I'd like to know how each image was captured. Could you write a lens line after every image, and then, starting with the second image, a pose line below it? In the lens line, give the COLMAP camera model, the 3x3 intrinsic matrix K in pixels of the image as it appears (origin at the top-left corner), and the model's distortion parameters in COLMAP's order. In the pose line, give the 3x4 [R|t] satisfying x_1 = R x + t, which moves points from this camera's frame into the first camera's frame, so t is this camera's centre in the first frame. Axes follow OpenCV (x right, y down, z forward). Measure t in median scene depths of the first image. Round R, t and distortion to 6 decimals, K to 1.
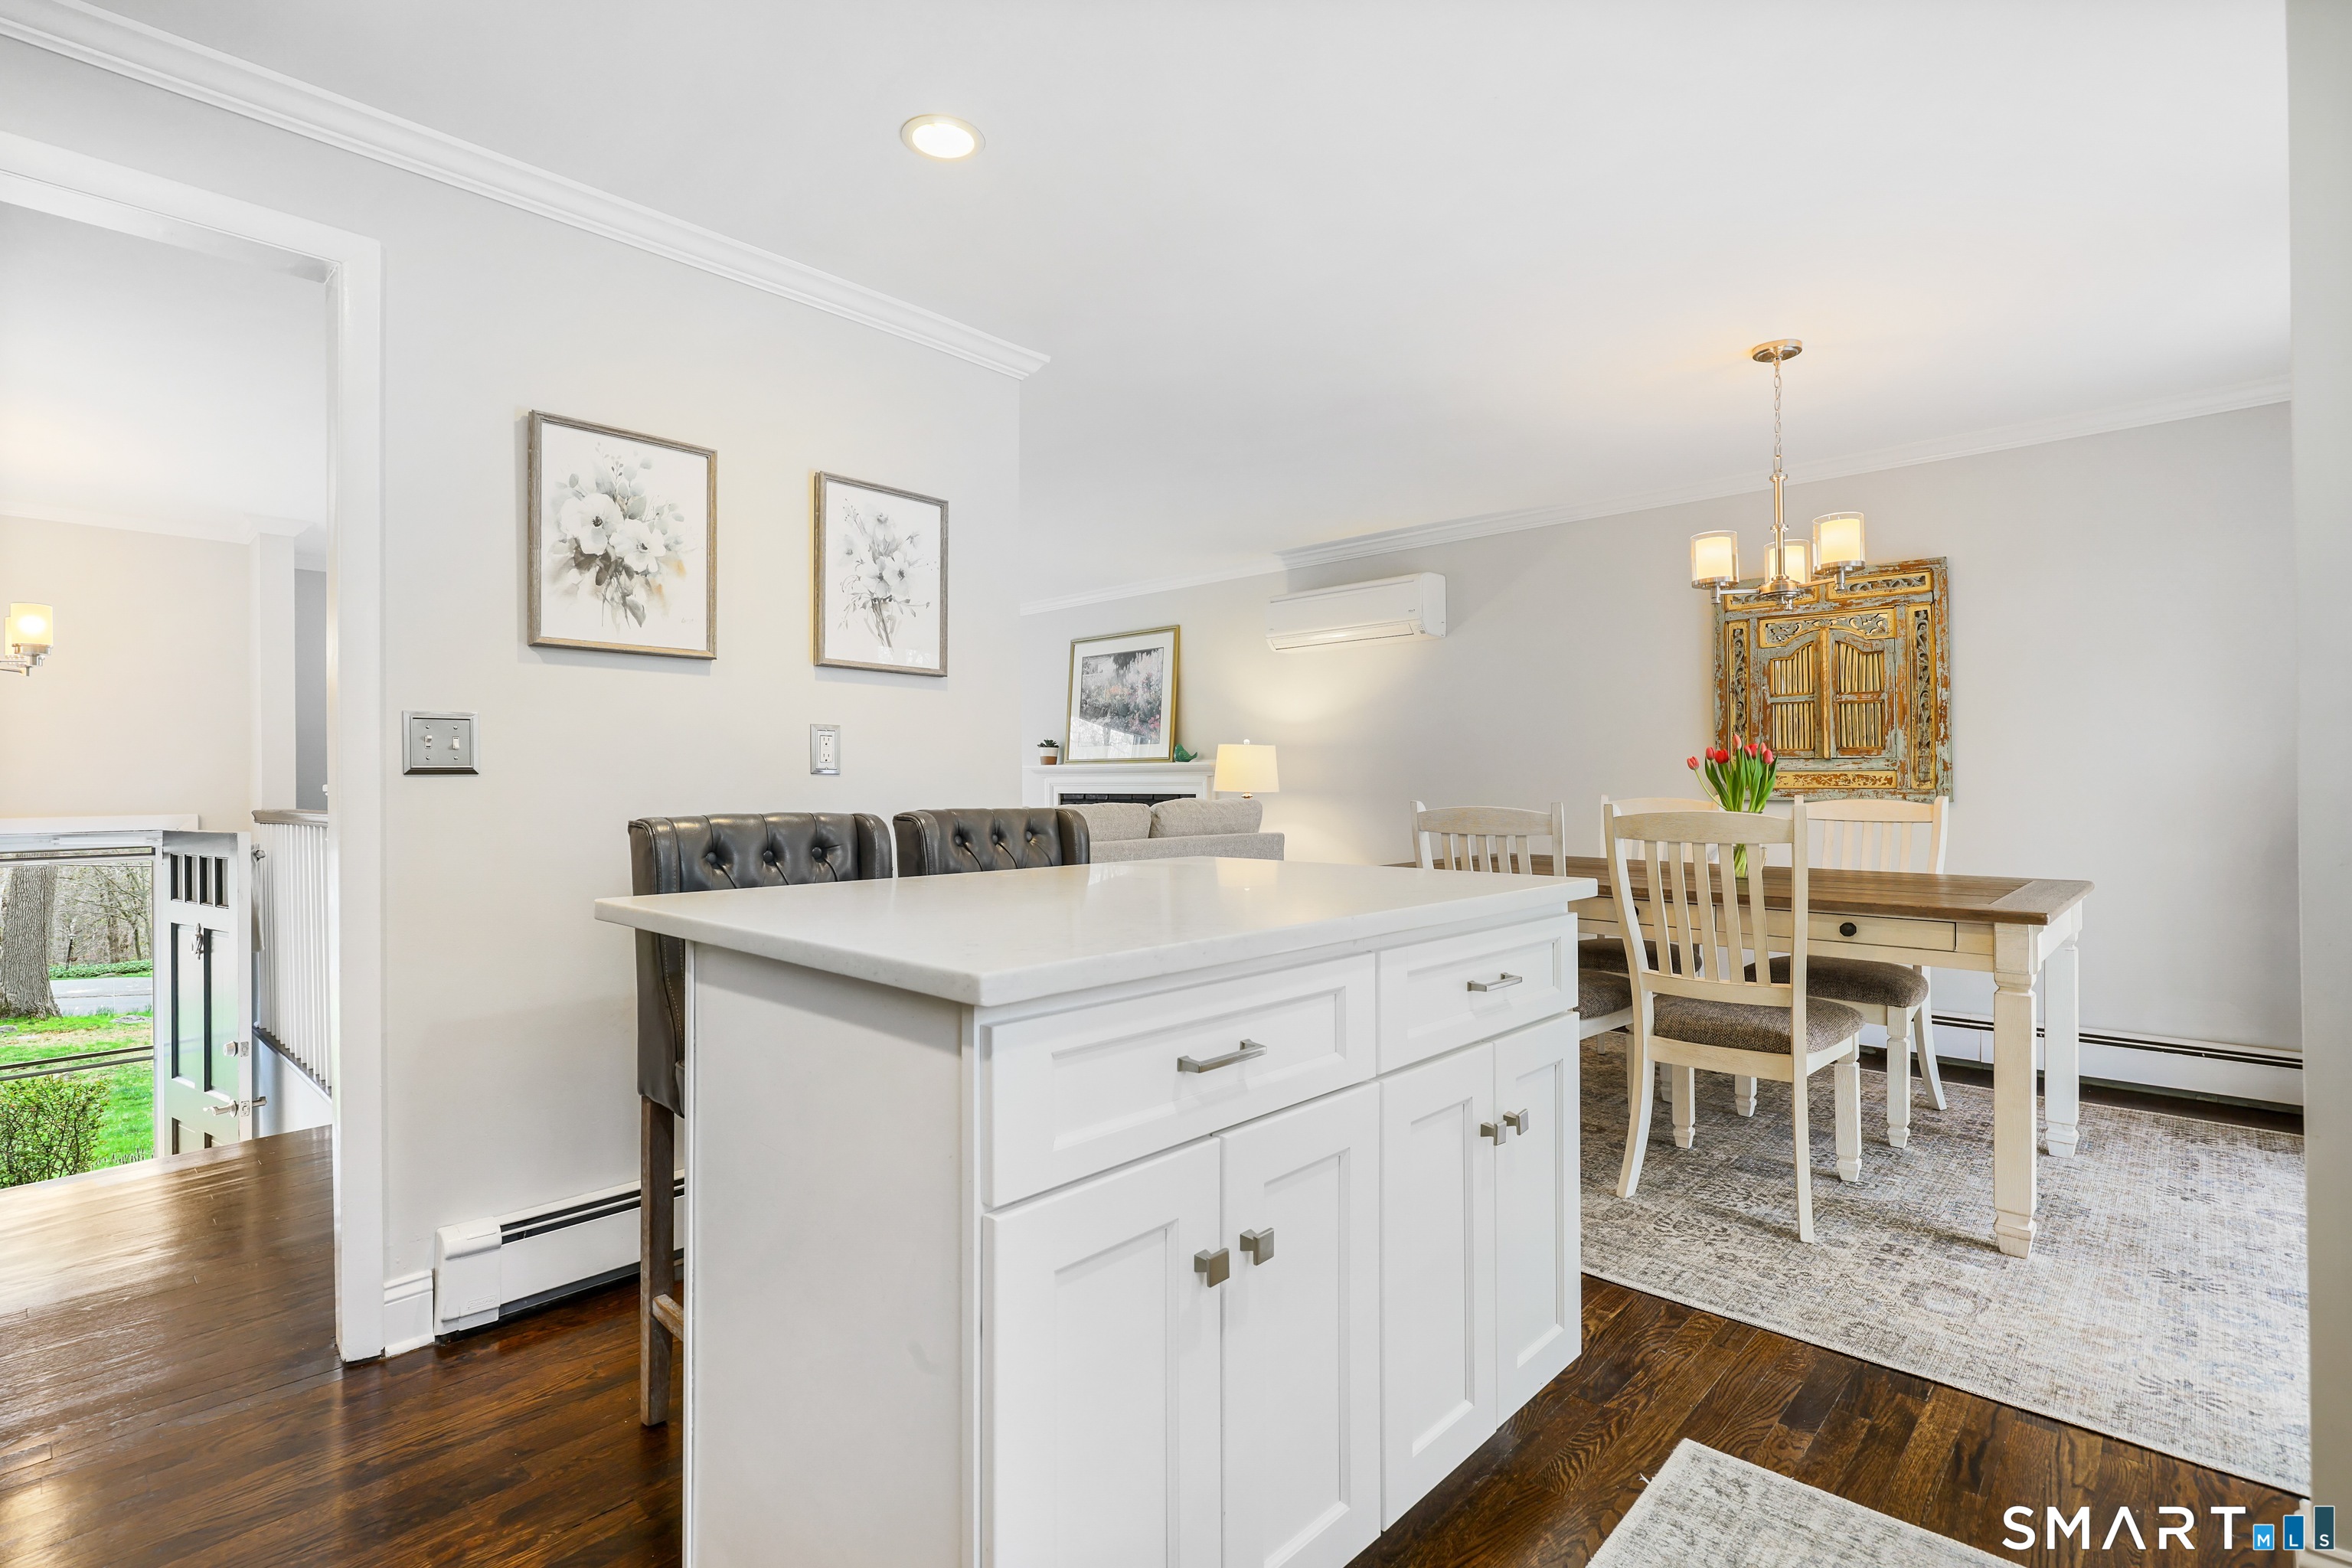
lens RADIAL K [[1117.9, 0, 1160.7], [0, 1117.9, 777.7], [0, 0, 1]] dist [0.000999, -0.000576]
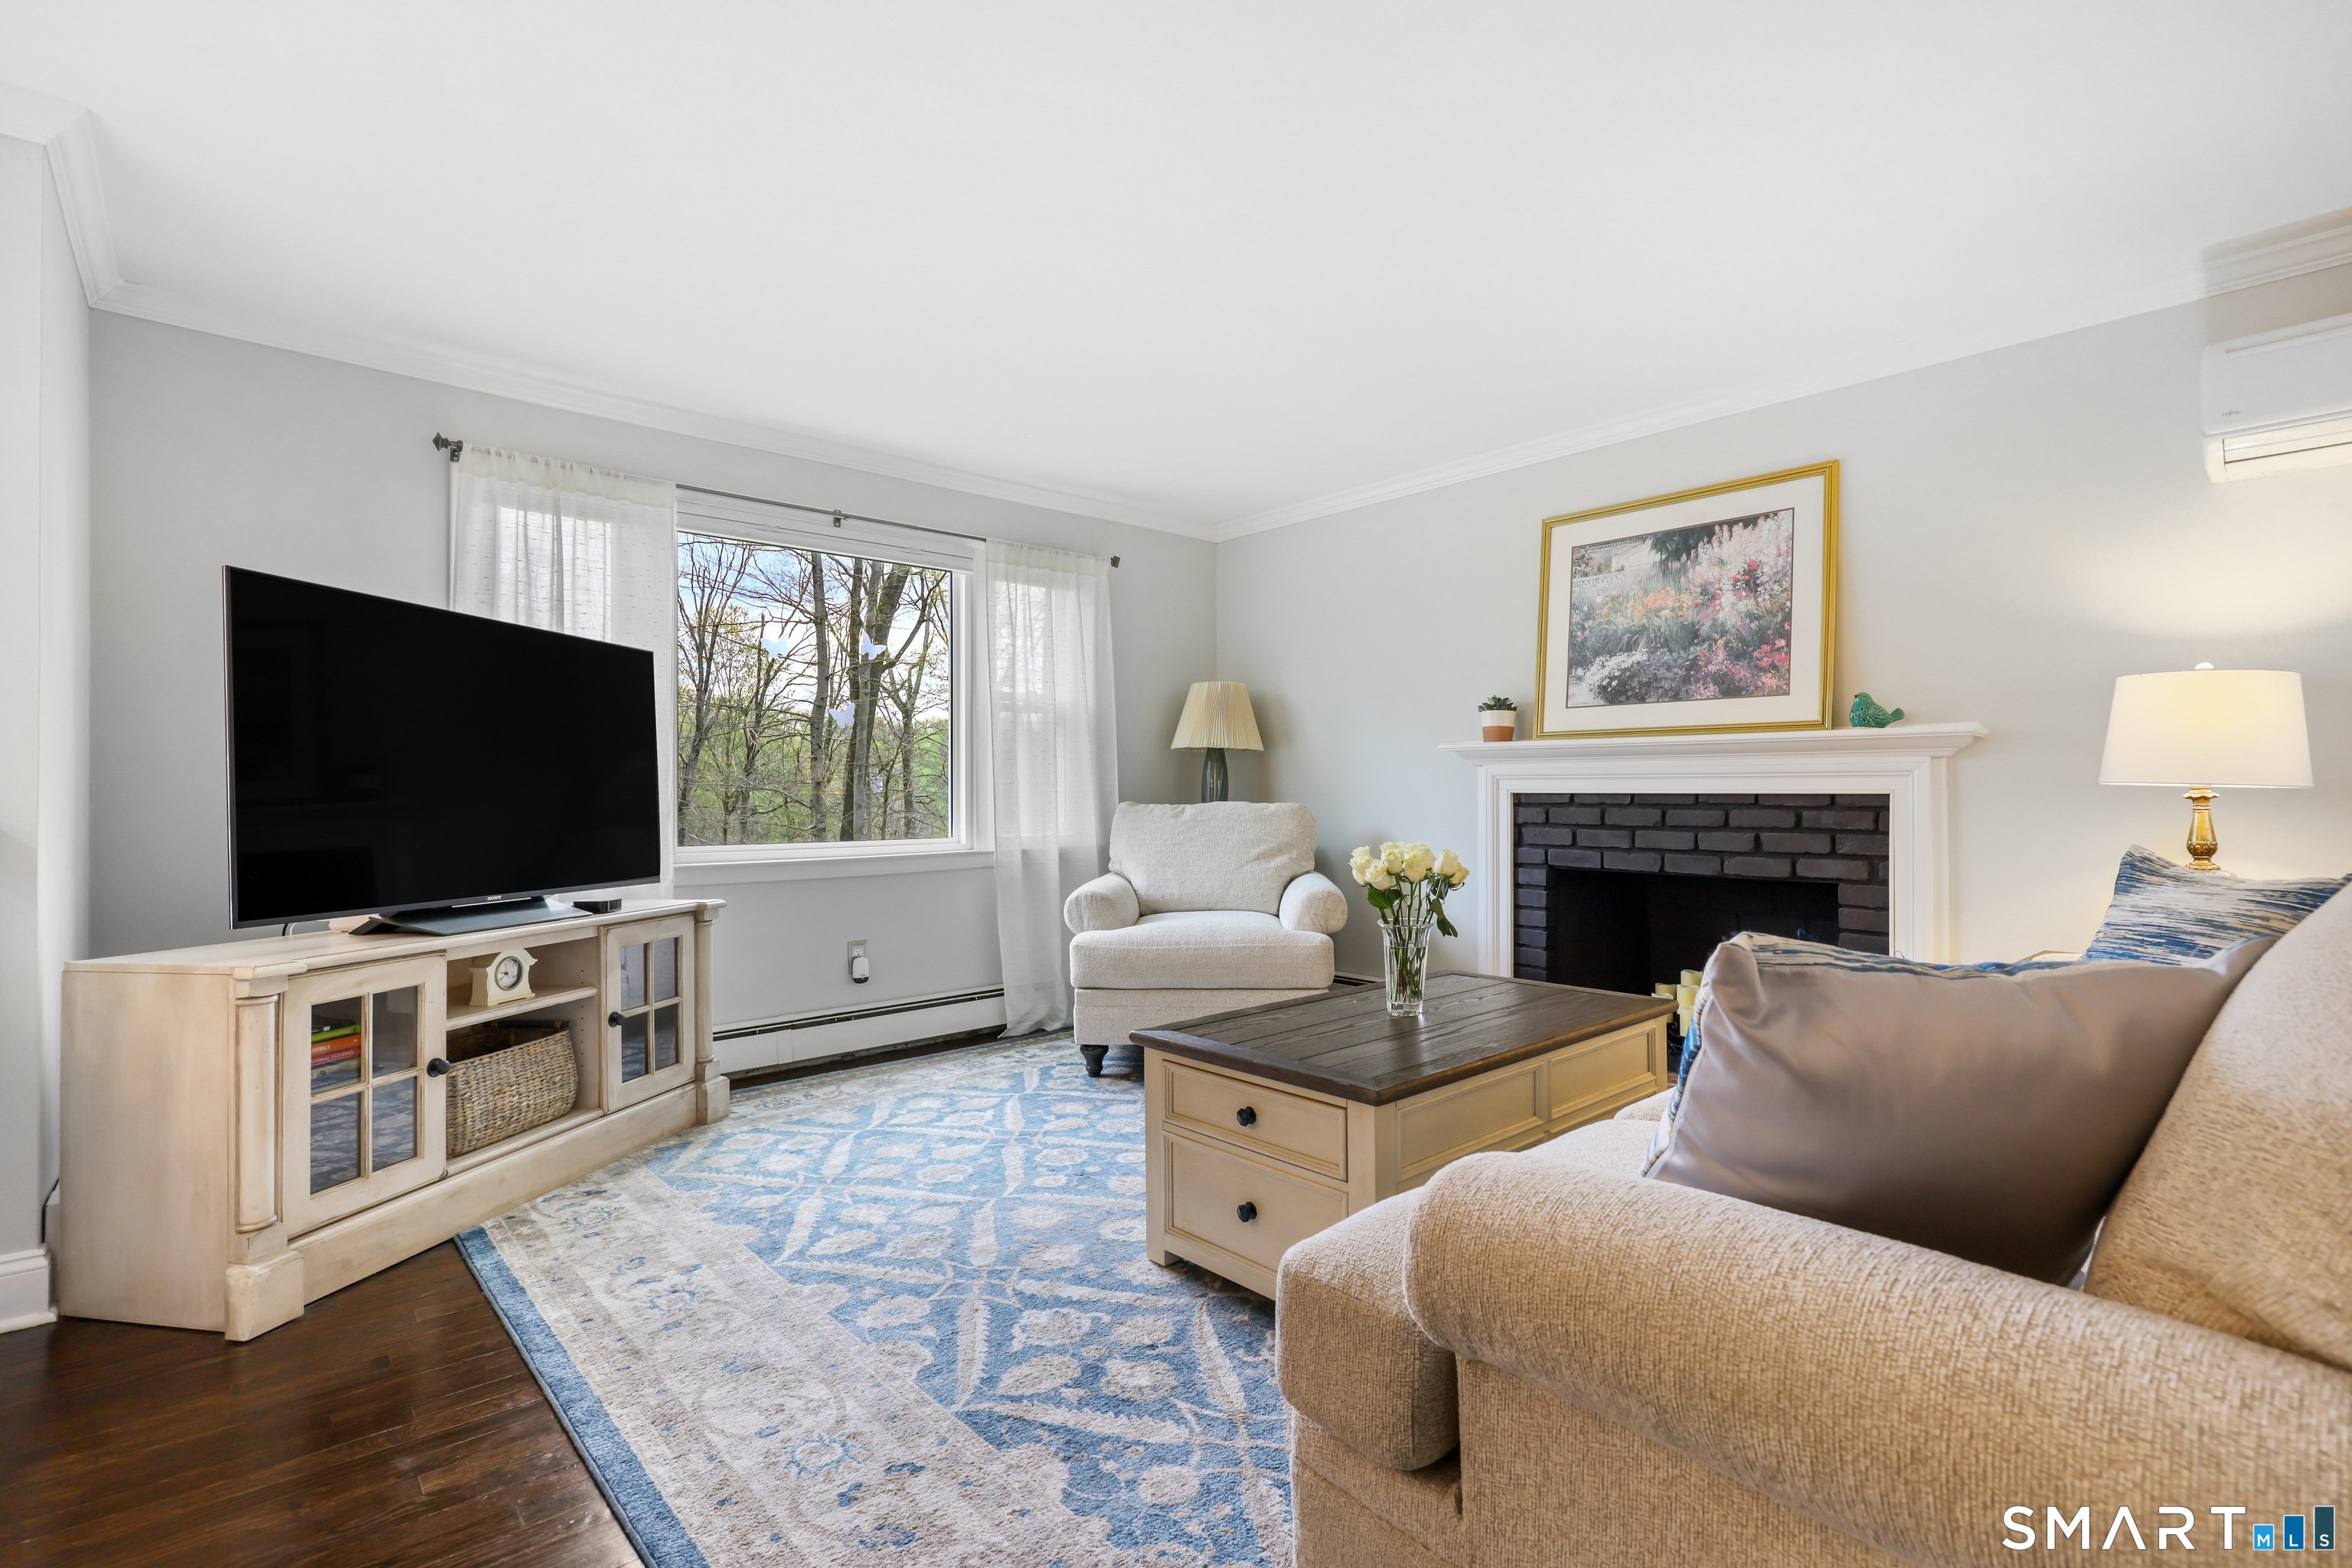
lens RADIAL K [[1082.2, 0, 1187.8], [0, 1082.2, 790.0], [0, 0, 1]] dist [0.002808, -0.000596]
pose [[0.998142, 0.001223, -0.060926, -0.363889], [-0.000776, 0.999973, 0.007366, 0.013673], [0.060933, -0.007305, 0.998115, 0.727743]]
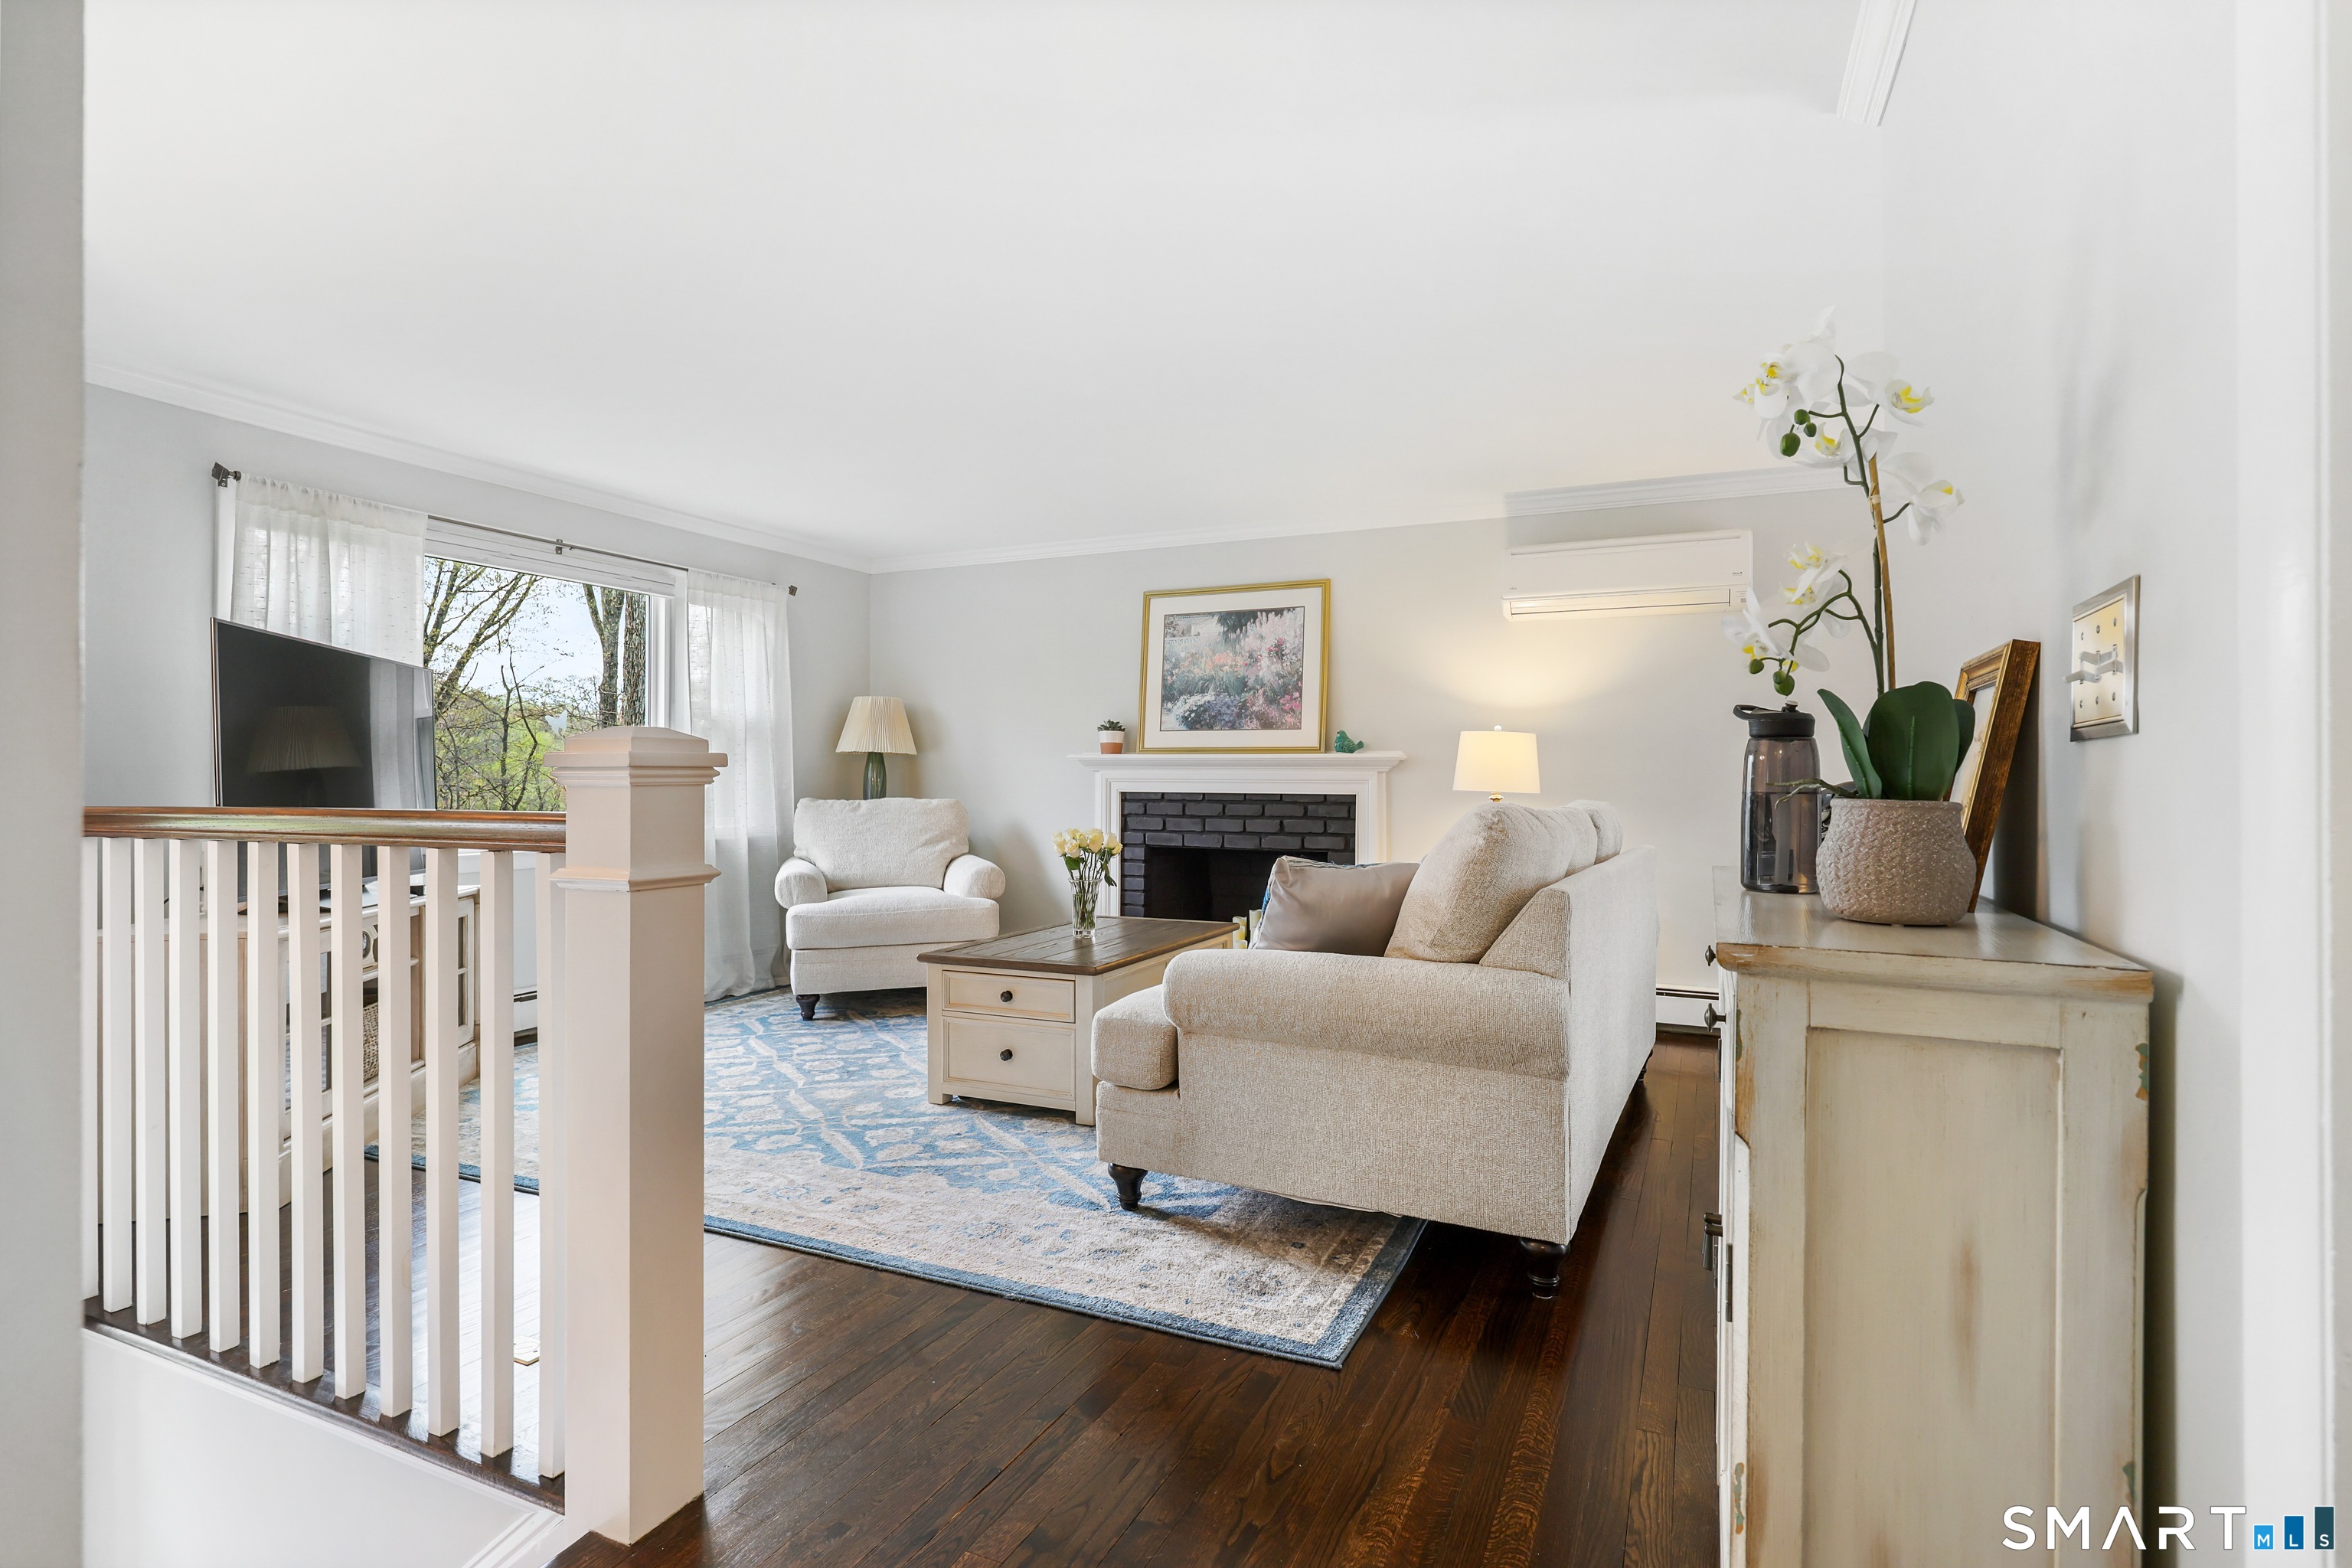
lens RADIAL K [[1117.9, 0, 1218.3], [0, 1117.9, 790.4], [0, 0, 1]] dist [0.000999, -0.000576]
pose [[0.931692, 0.004892, 0.363215, -0.501753], [-0.011378, 0.999812, 0.015718, 0.000140], [-0.363070, -0.018777, 0.931573, 0.437150]]
